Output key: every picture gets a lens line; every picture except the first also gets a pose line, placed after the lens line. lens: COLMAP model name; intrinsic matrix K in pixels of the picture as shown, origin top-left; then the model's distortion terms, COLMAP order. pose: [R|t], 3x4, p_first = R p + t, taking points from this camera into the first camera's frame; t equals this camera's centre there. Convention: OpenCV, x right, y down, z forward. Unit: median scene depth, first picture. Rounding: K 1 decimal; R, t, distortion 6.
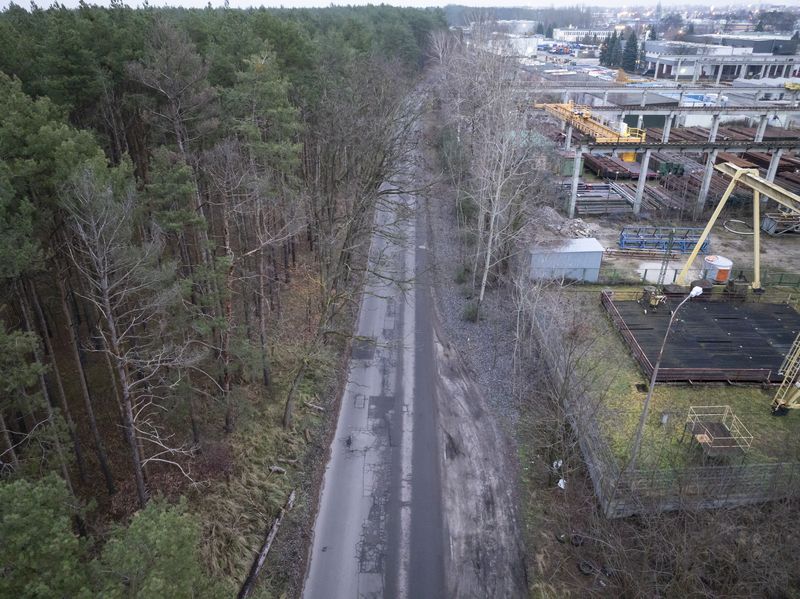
lens RADIAL K [[566.3, 0, 400.0], [0, 566.3, 299.5], [0, 0, 1]] dist [-0.033254, 0.002891]
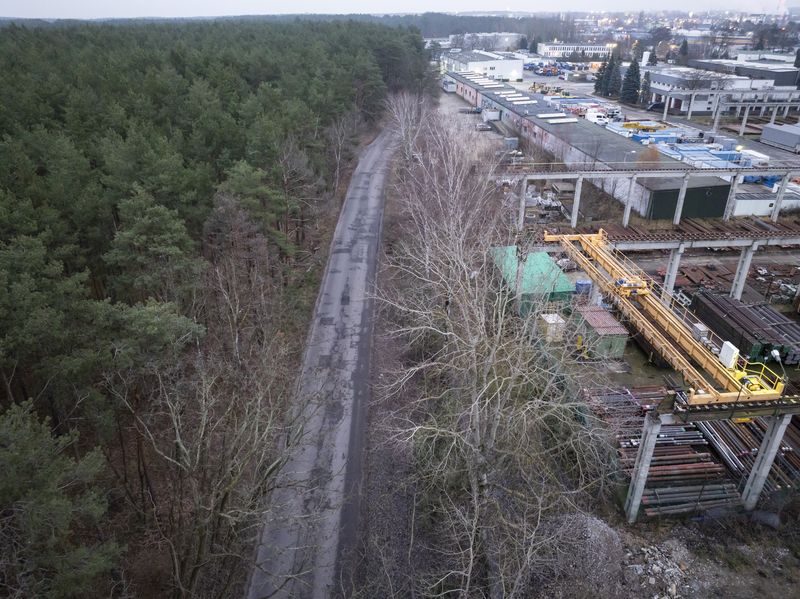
lens RADIAL K [[564.7, 0, 400.0], [0, 564.7, 299.5], [0, 0, 1]] dist [-0.037556, -0.002350]
pose [[0.999504, -0.013532, 0.028448, 0.020137], [0.013608, 0.999904, -0.002471, -0.094187], [-0.028412, 0.002857, 0.999592, 0.128913]]
